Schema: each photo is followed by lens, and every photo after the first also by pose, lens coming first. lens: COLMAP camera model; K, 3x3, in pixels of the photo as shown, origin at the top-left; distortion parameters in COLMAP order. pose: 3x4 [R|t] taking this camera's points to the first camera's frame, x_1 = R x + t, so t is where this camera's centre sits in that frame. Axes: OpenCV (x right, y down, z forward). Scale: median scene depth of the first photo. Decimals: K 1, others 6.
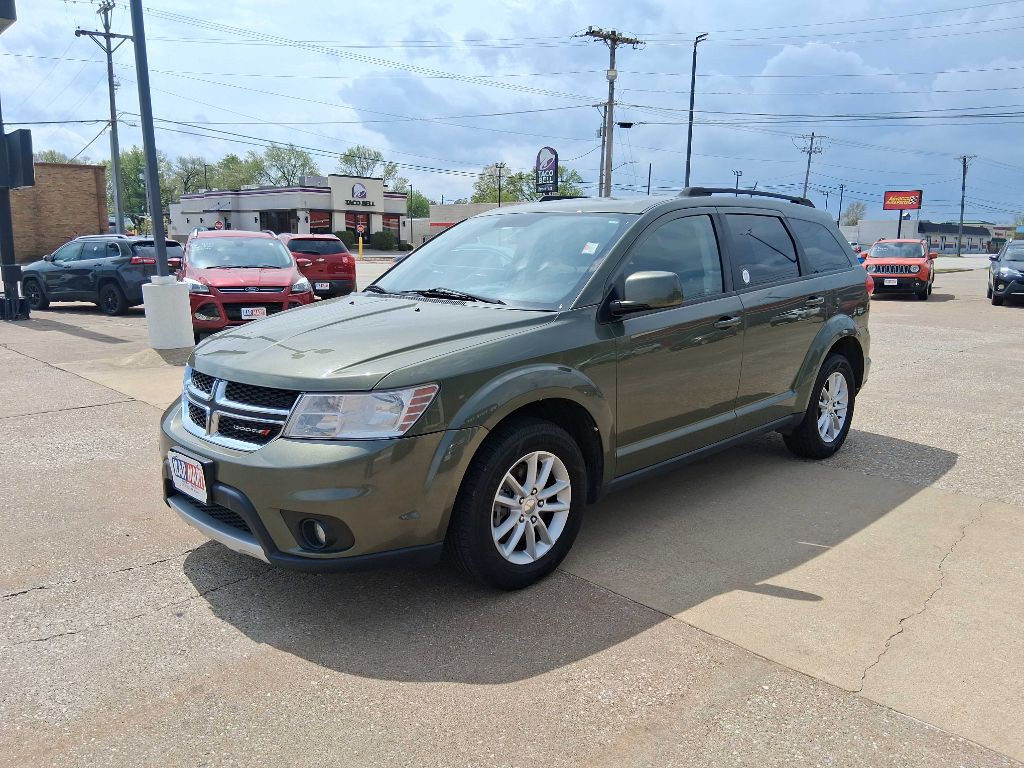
lens RADIAL K [[694.7, 0, 514.0], [0, 694.7, 379.9], [0, 0, 1]] dist [0.074881, -0.059305]
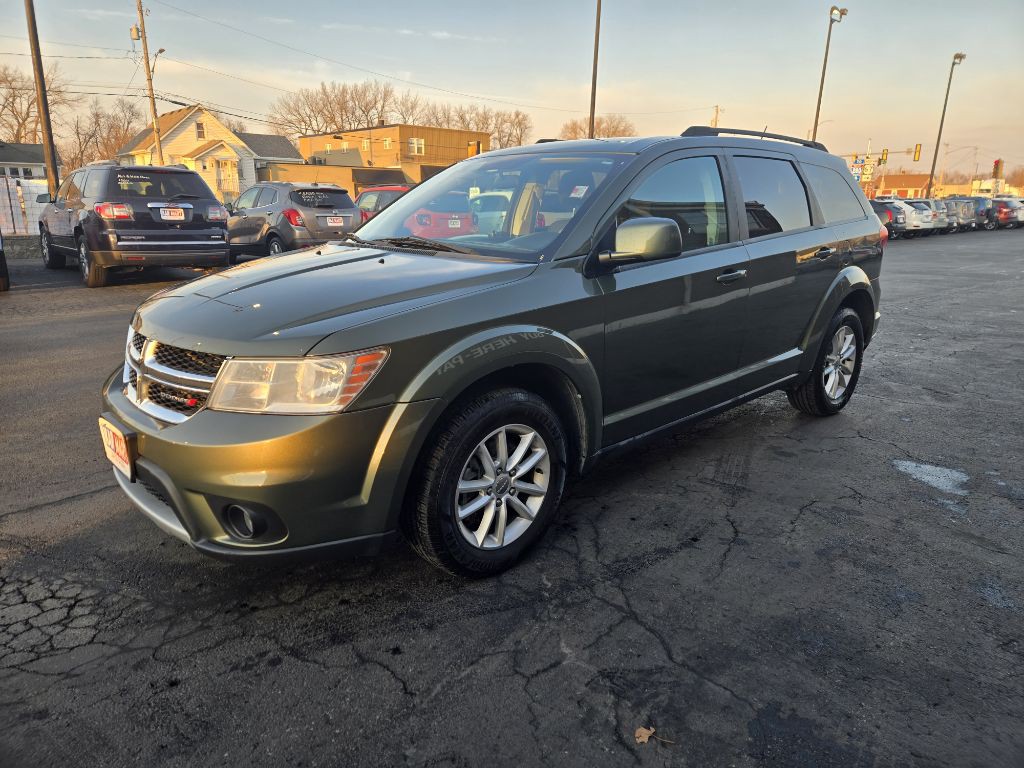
lens RADIAL K [[692.3, 0, 511.2], [0, 692.3, 385.1], [0, 0, 1]] dist [0.063768, -0.045956]
pose [[0.999961, 0.004918, -0.007323, 0.039079], [-0.004354, 0.997159, 0.075199, -0.011284], [0.007672, -0.075164, 0.997142, 0.120535]]
